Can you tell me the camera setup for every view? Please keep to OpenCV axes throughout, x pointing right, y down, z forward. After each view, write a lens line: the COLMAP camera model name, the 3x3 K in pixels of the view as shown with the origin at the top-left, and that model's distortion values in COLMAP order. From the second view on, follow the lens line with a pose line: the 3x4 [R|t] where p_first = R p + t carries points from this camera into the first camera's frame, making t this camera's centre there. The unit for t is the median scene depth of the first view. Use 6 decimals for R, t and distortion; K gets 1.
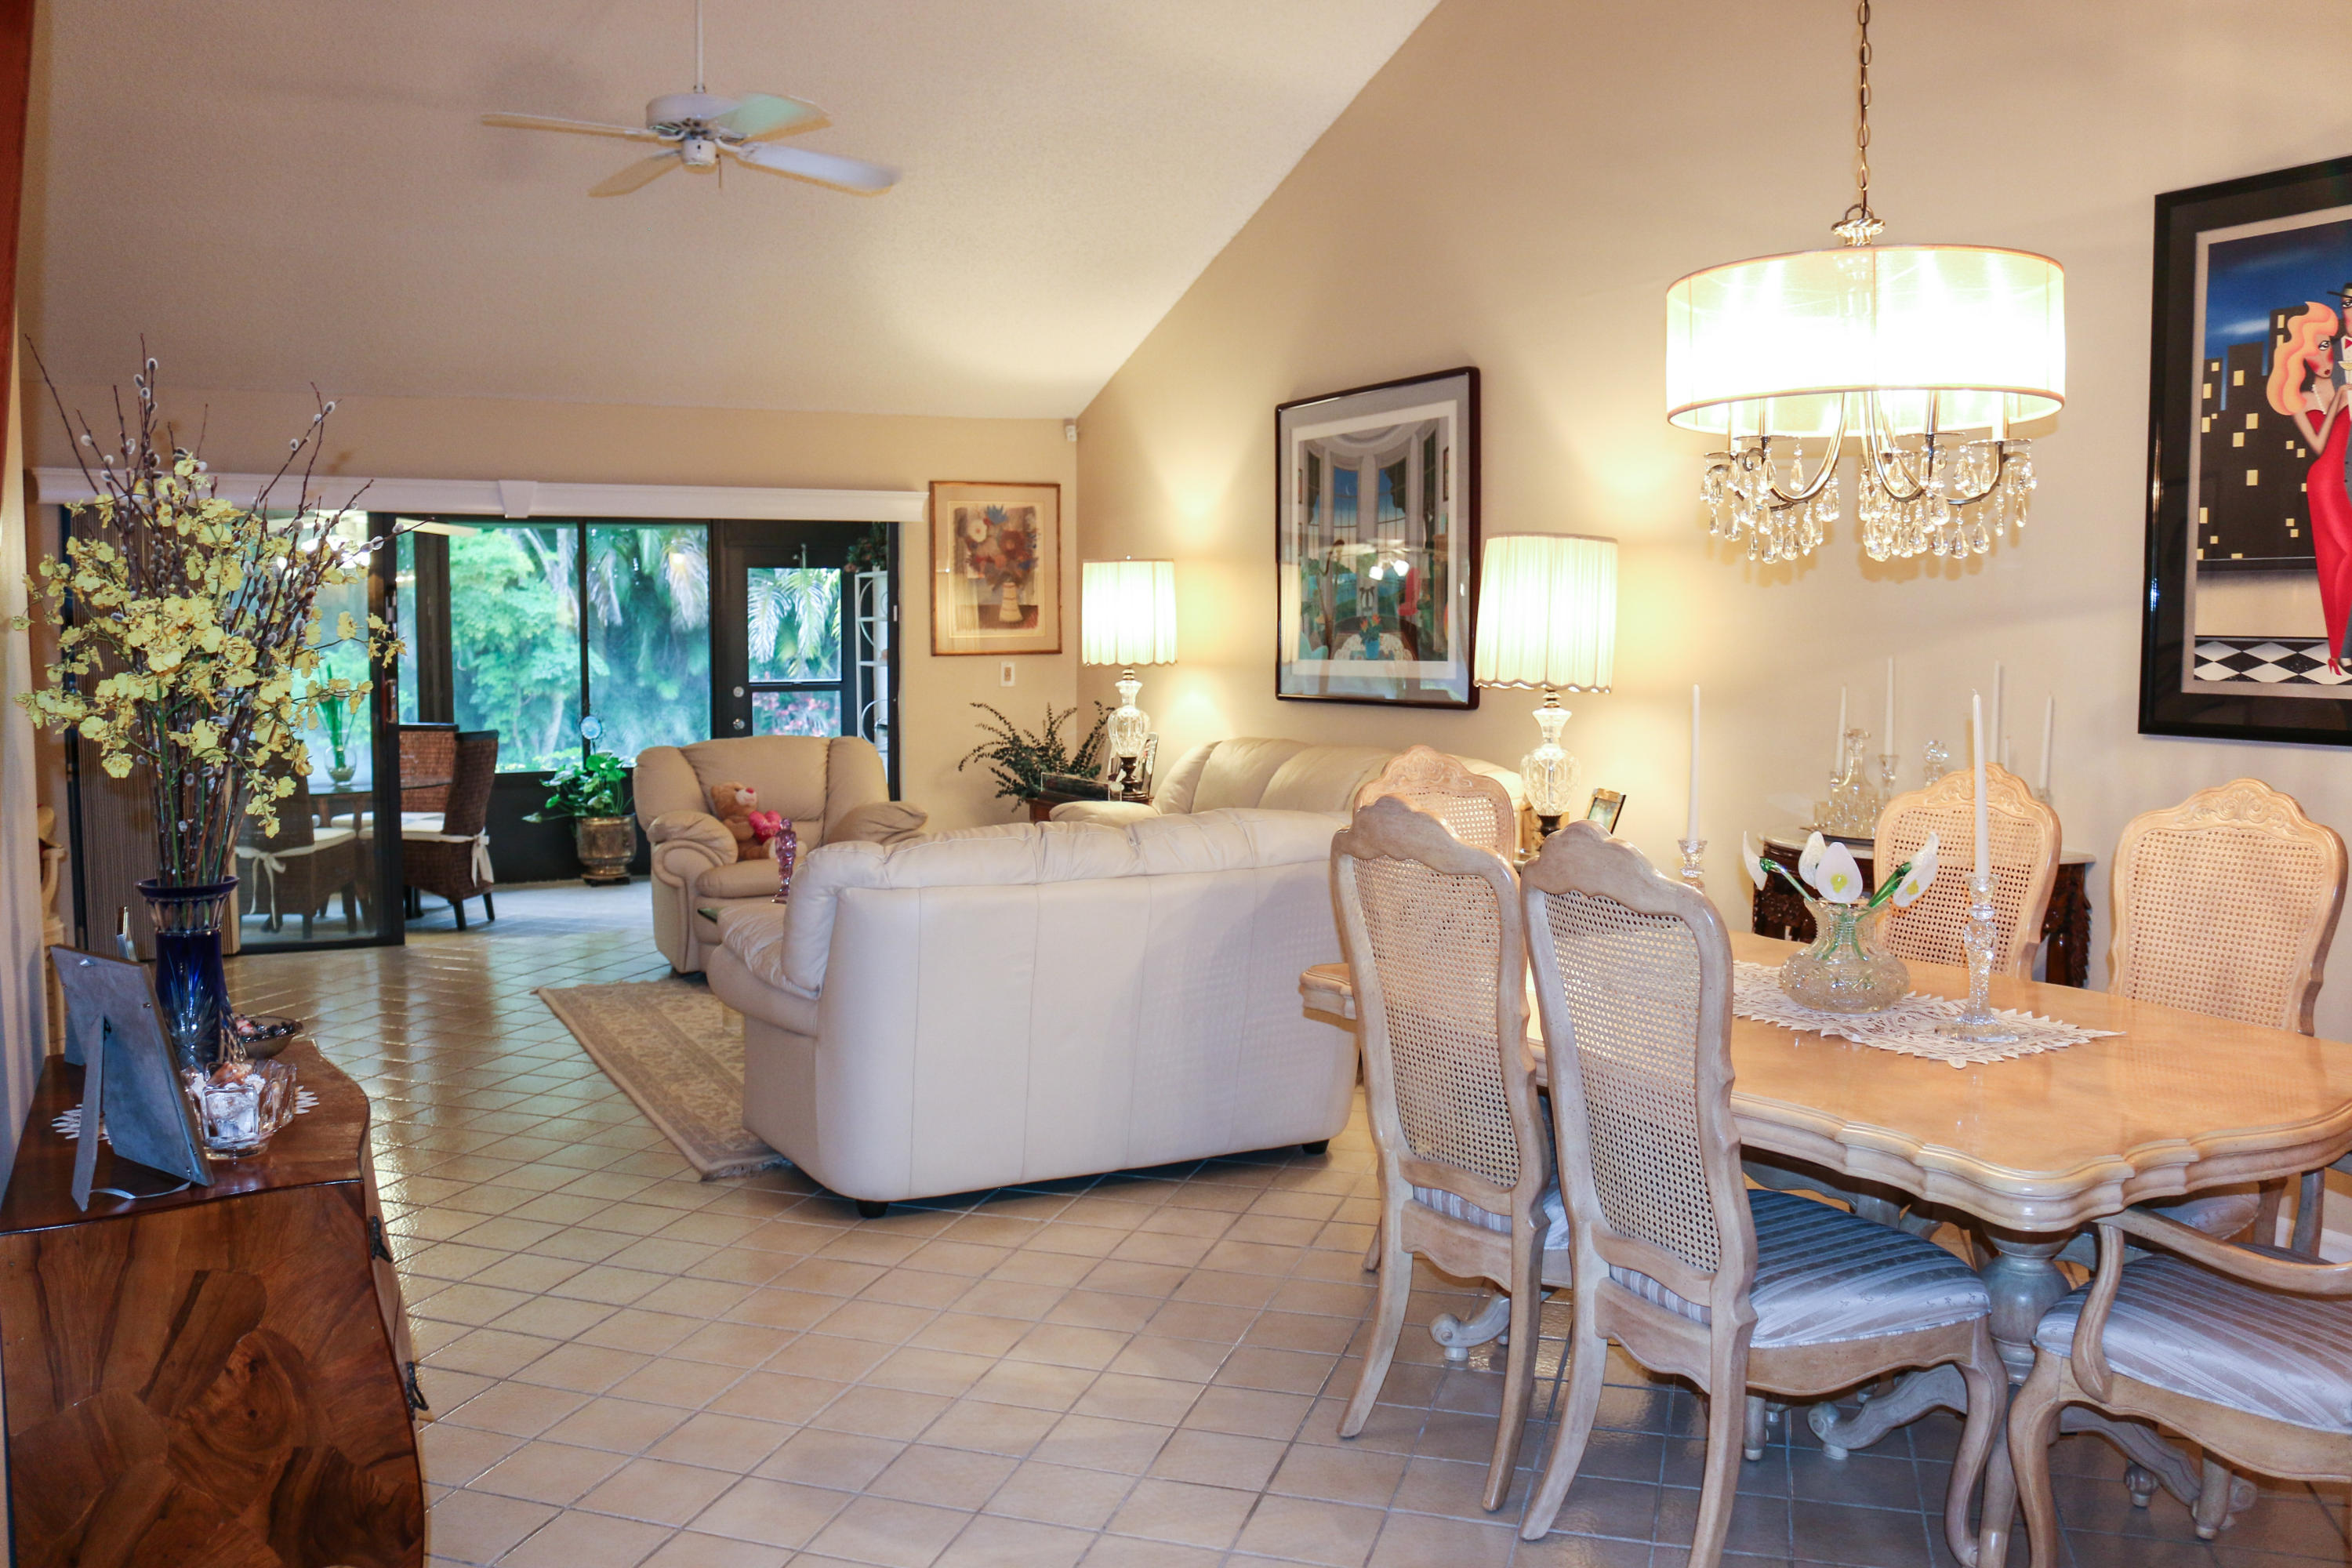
lens RADIAL K [[1919.2, 0, 1156.8], [0, 1919.2, 763.6], [0, 0, 1]] dist [-0.154003, 0.123424]
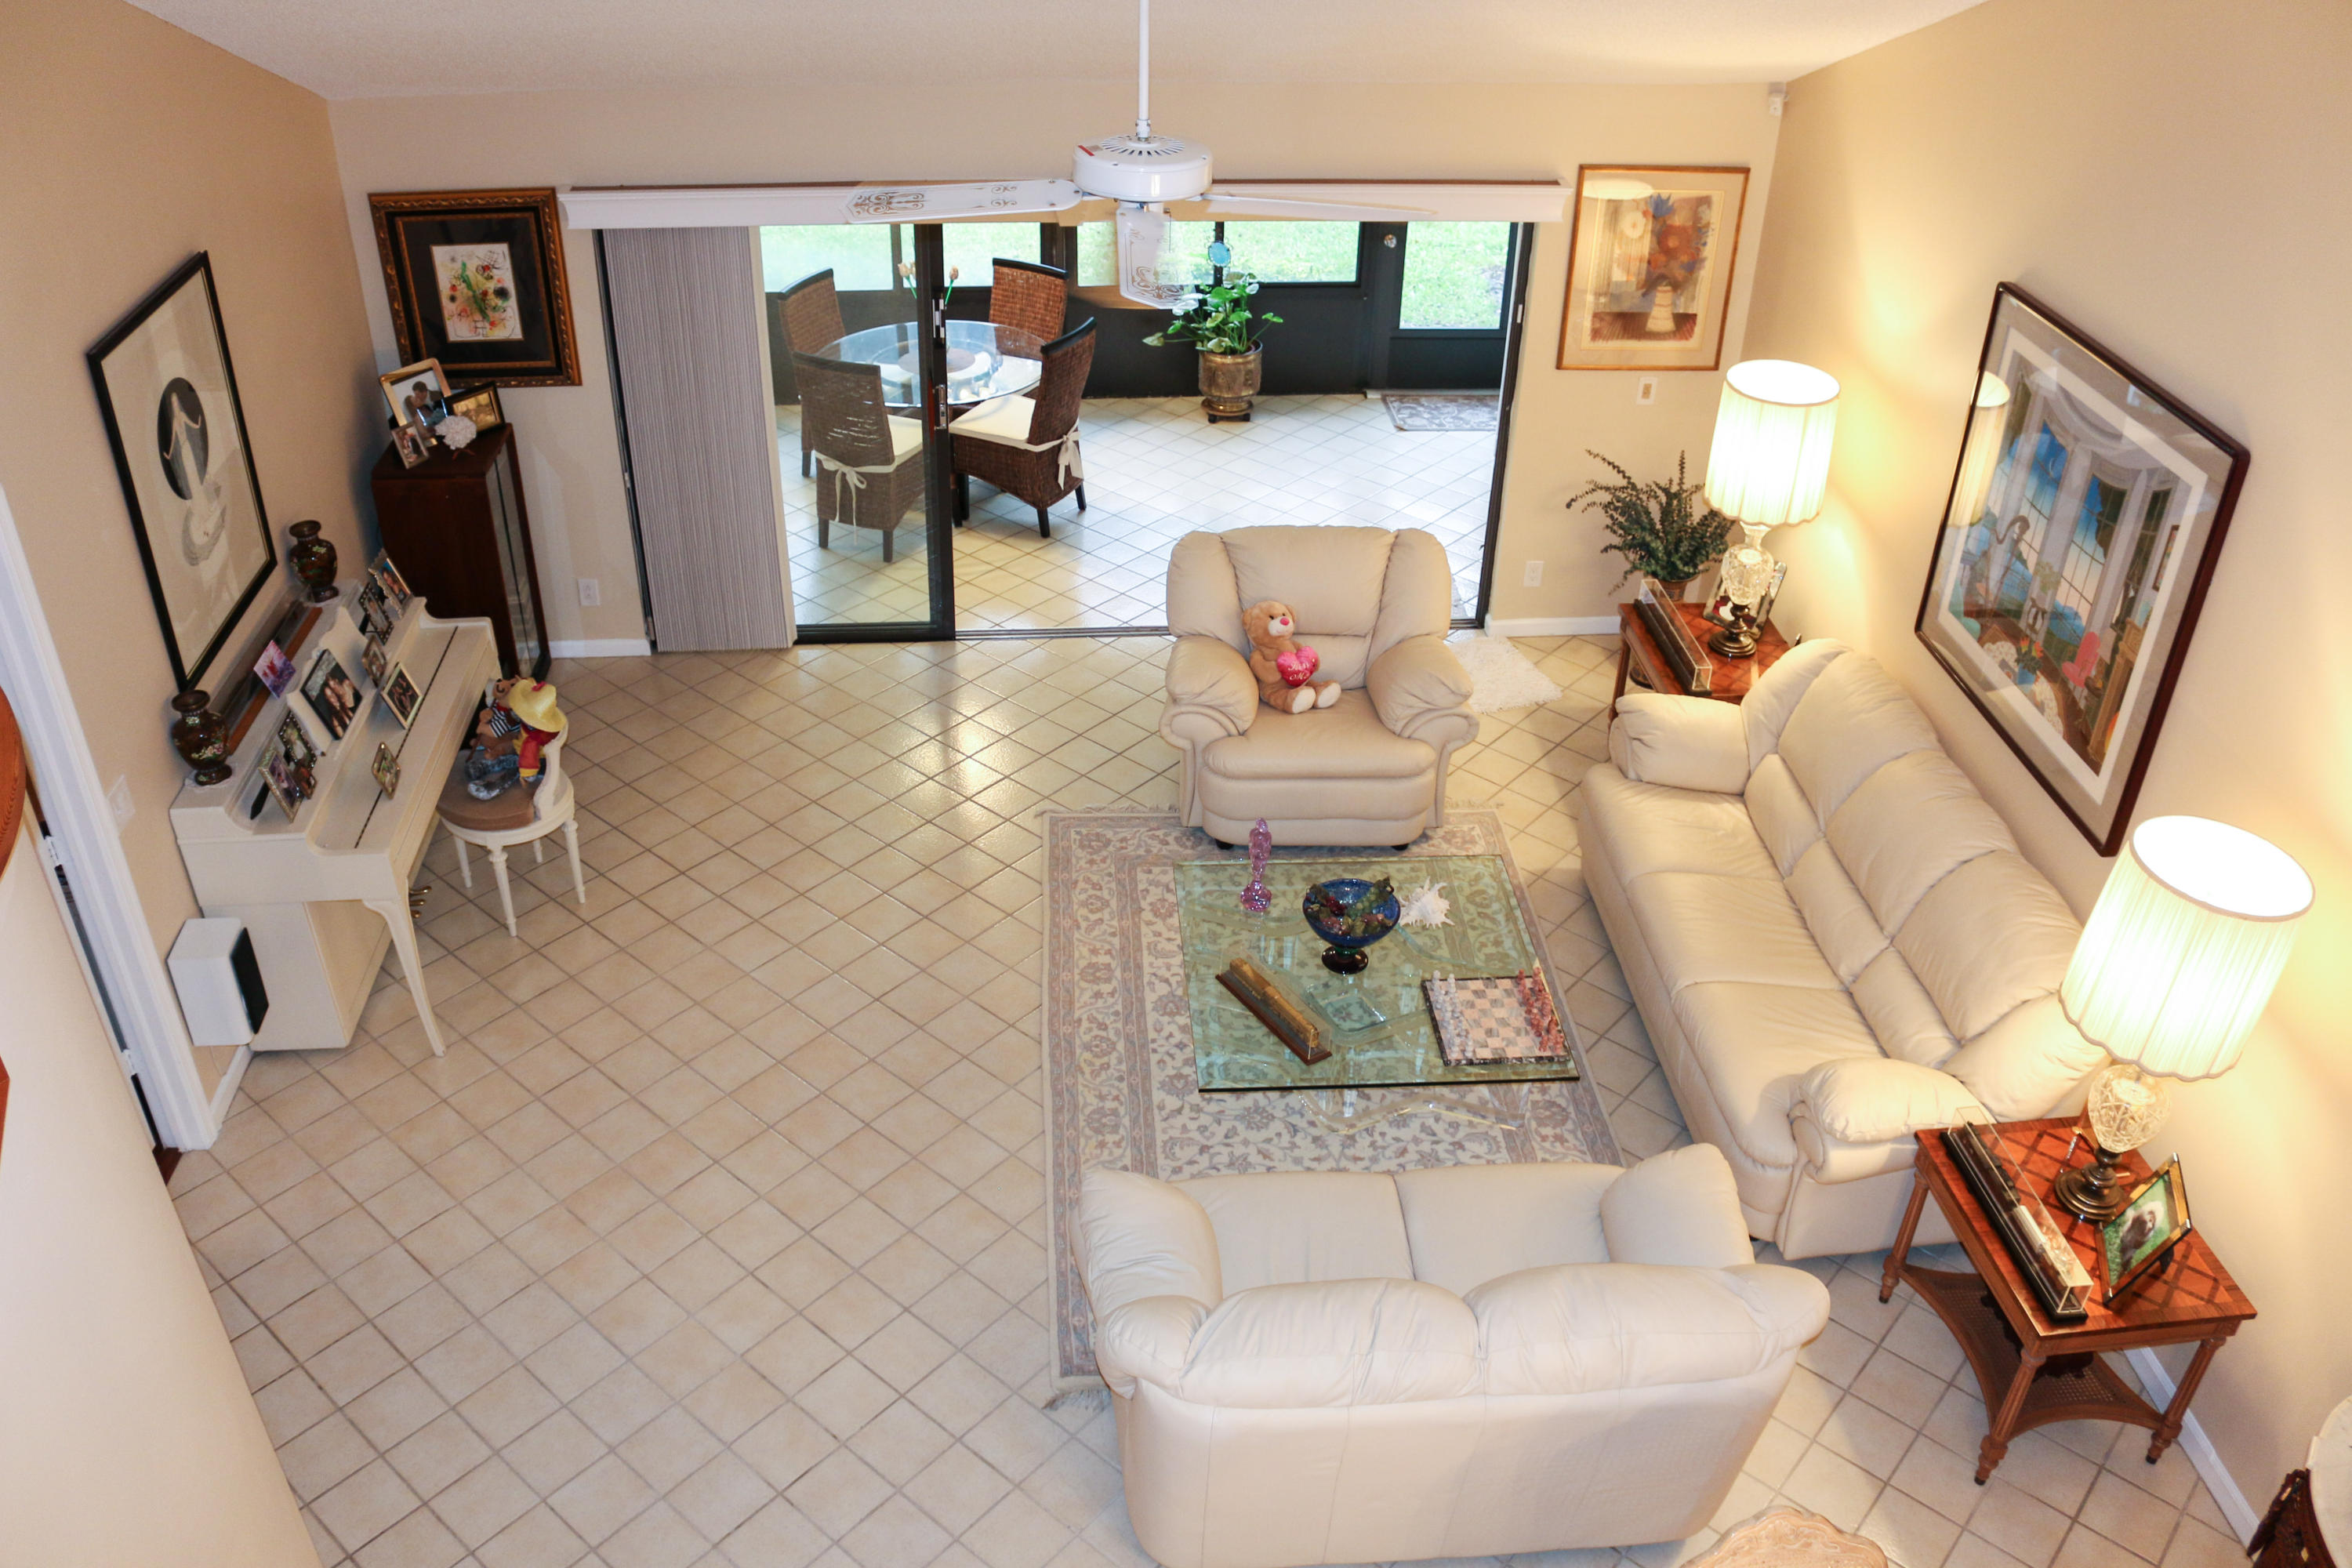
lens RADIAL K [[1919.2, 0, 1169.2], [0, 1919.2, 769.5], [0, 0, 1]] dist [-0.154003, 0.123424]
pose [[0.918033, 0.232330, -0.321308, 0.045750], [-0.051516, 0.873370, 0.484325, -0.384024], [0.393144, -0.428074, 0.813751, 0.227610]]
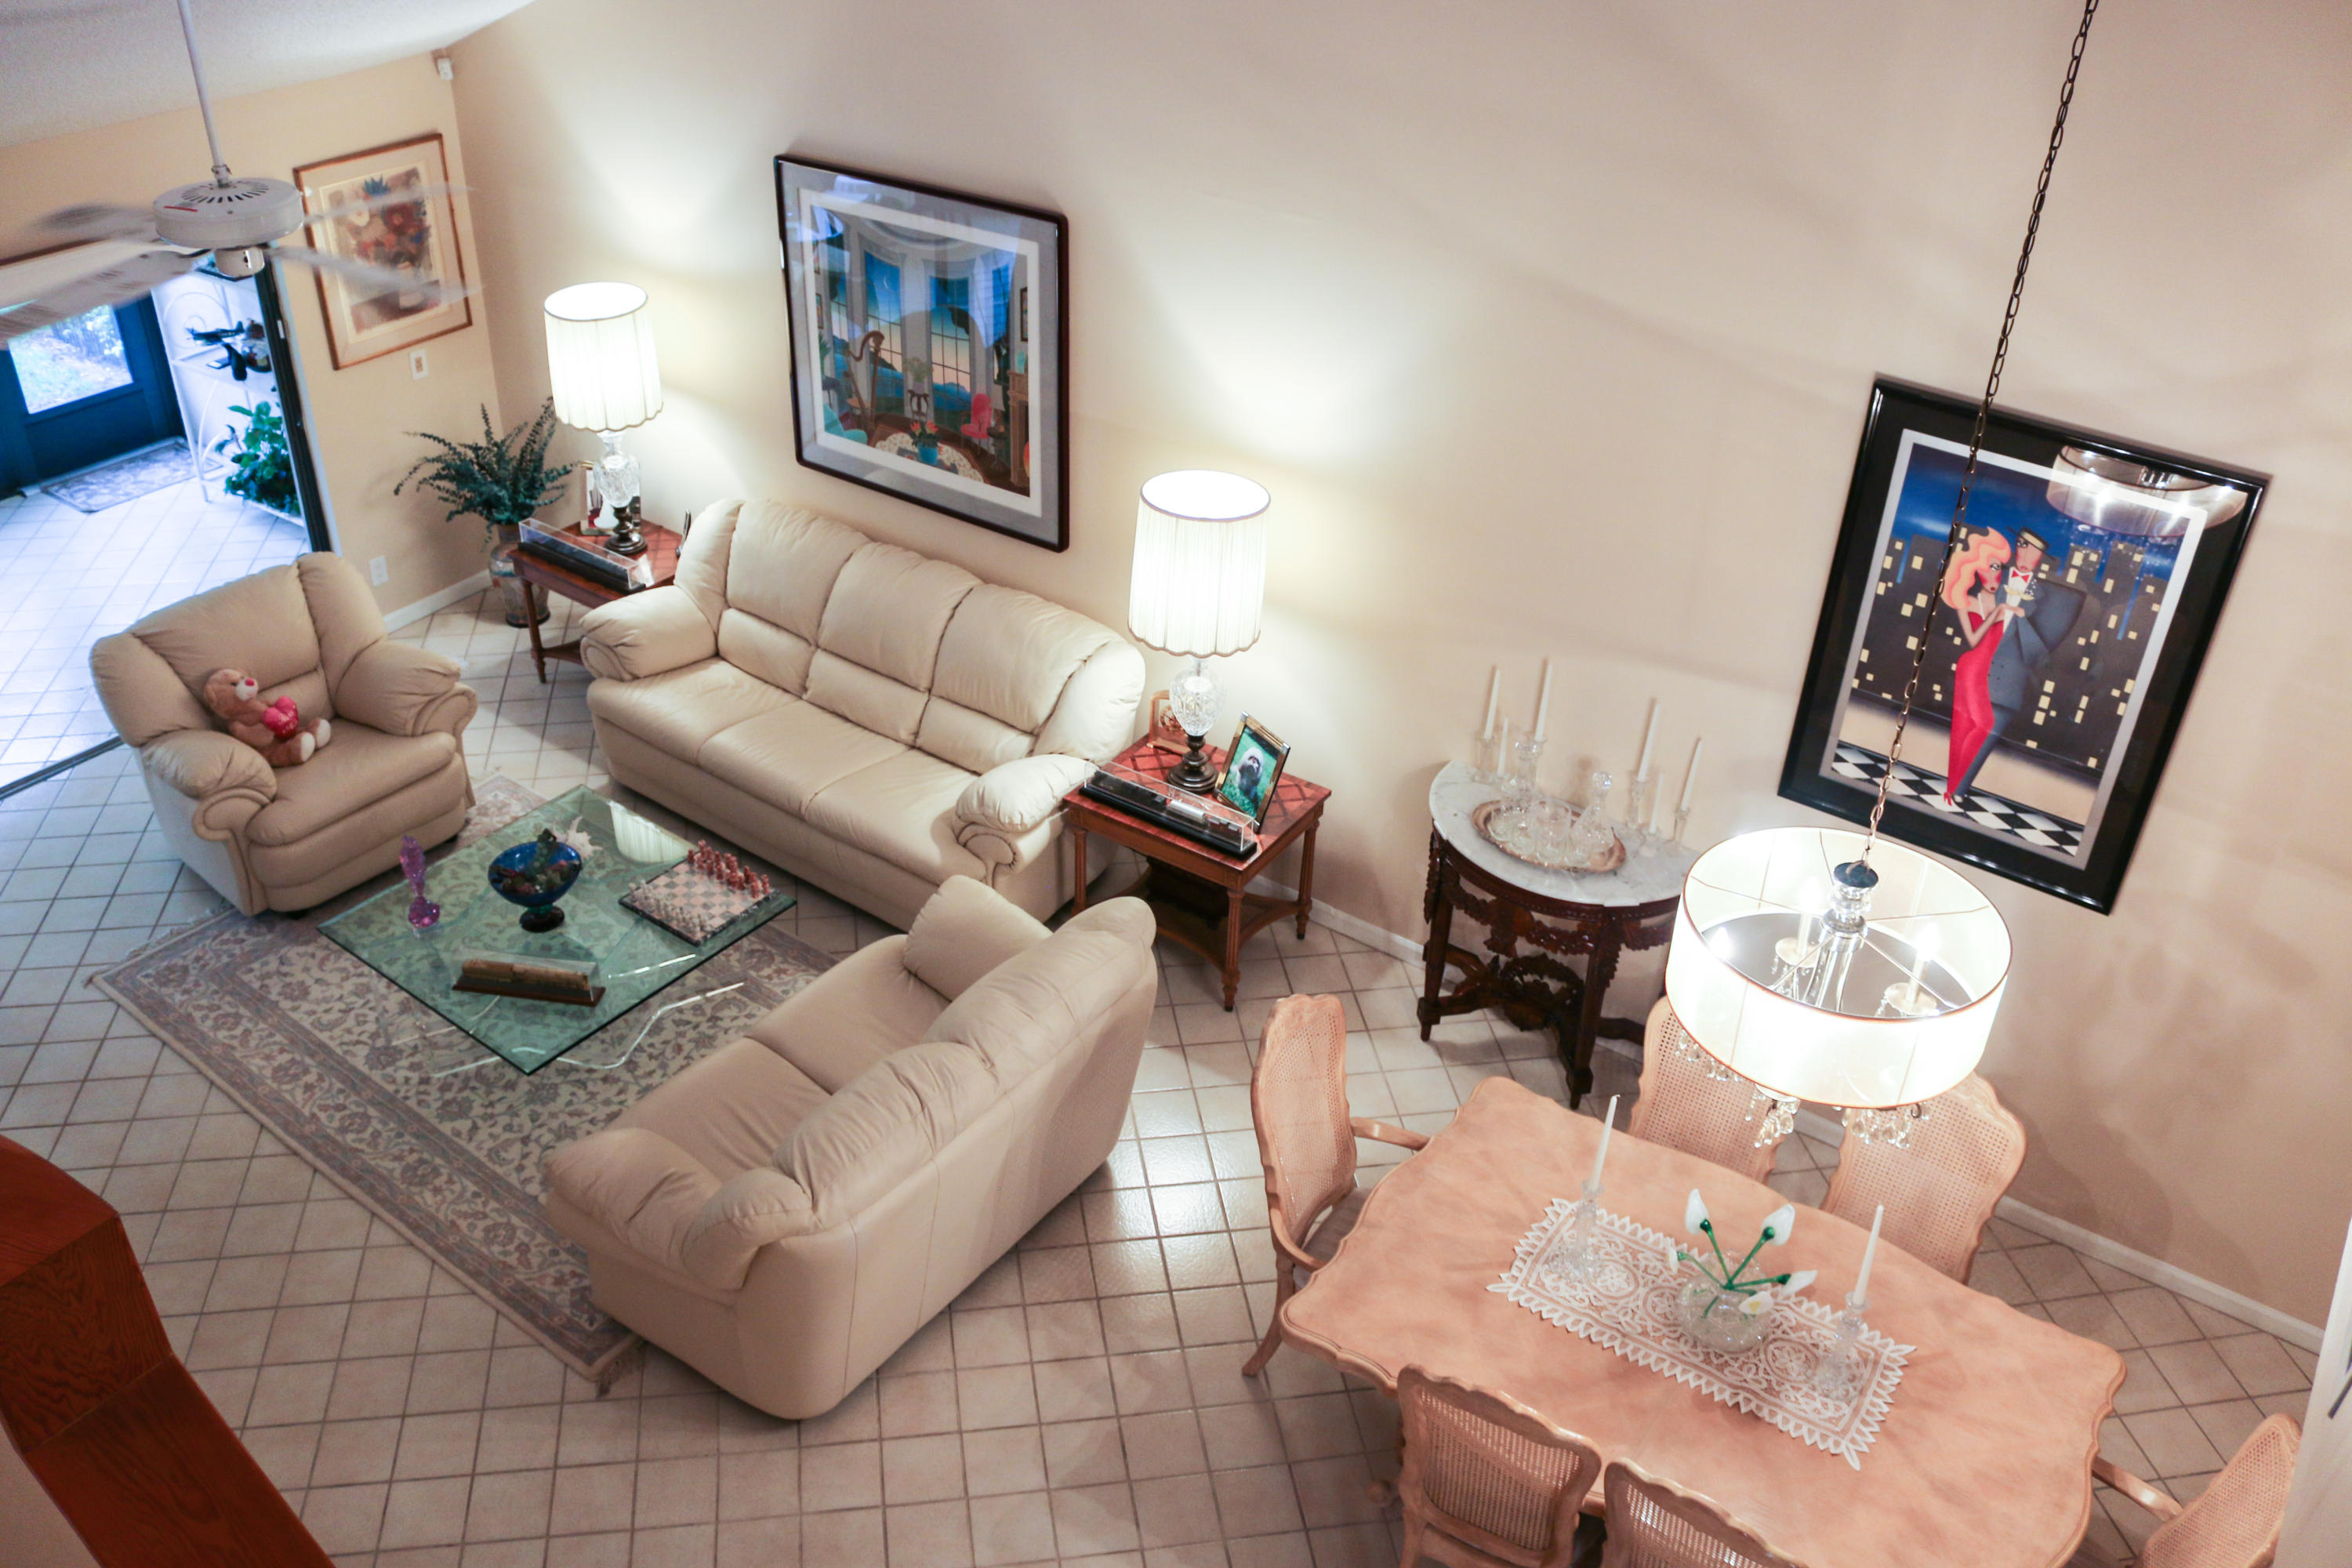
lens RADIAL K [[1919.2, 0, 1156.0], [0, 1919.2, 768.2], [0, 0, 1]] dist [-0.154003, 0.123424]
pose [[0.896842, -0.218087, 0.384854, -0.190128], [0.006423, 0.876349, 0.481635, -0.387047], [-0.442305, -0.429478, 0.787347, 0.128800]]
